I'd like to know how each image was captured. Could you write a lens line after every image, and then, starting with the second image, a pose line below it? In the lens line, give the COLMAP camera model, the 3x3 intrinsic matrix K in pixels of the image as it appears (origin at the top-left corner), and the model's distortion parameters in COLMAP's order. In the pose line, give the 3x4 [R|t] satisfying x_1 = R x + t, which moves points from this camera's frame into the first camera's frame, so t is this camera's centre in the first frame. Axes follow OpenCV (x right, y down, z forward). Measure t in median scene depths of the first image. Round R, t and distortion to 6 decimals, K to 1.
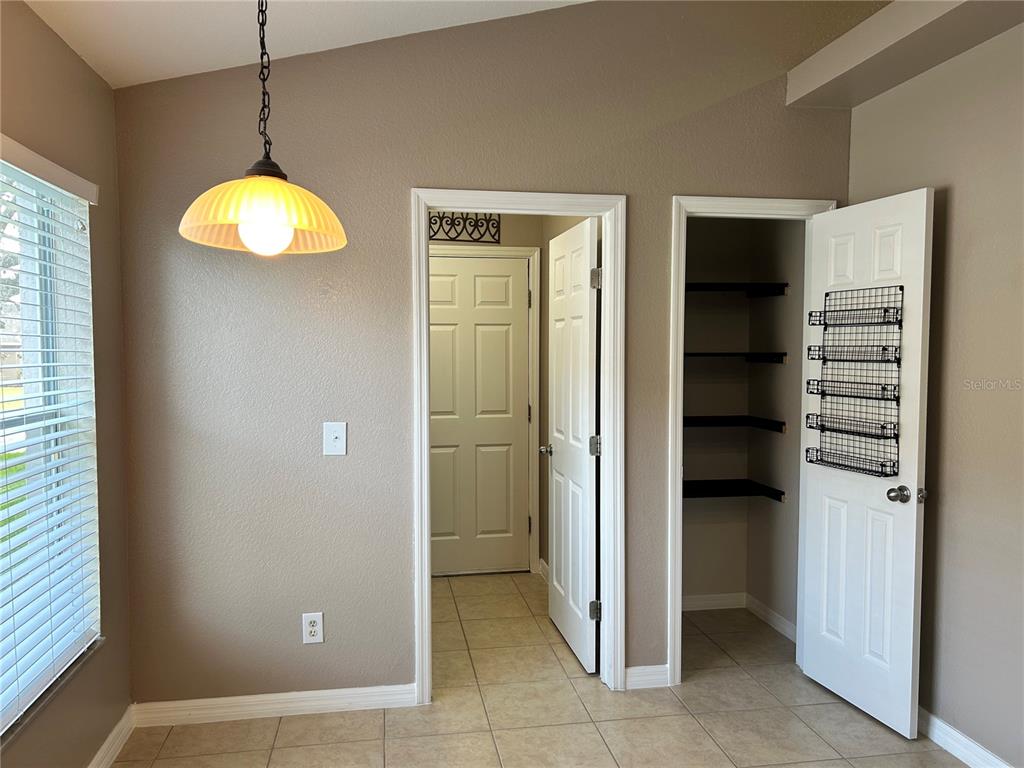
lens RADIAL K [[761.0, 0, 515.5], [0, 761.0, 382.8], [0, 0, 1]] dist [0.005275, -0.000242]
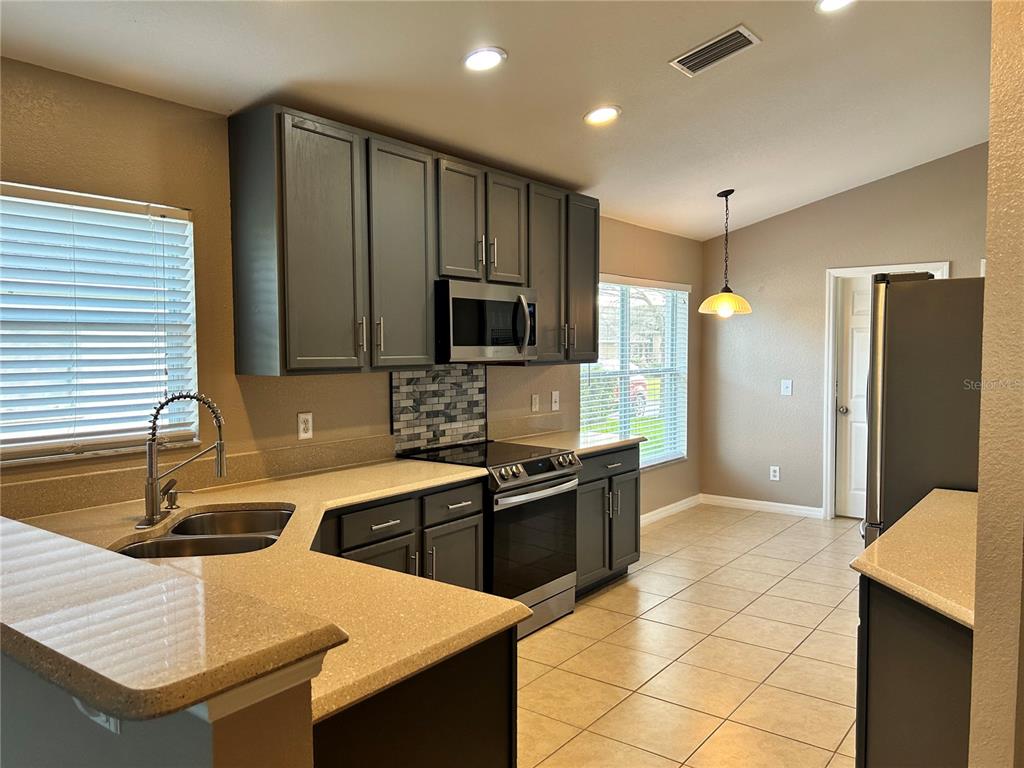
lens RADIAL K [[761.0, 0, 513.3], [0, 761.0, 384.2], [0, 0, 1]] dist [0.005275, -0.000242]
pose [[0.688801, 0.032315, -0.724230, 0.807198], [-0.031425, 0.999398, 0.014706, 0.057132], [0.724269, 0.012630, 0.689401, -1.076866]]
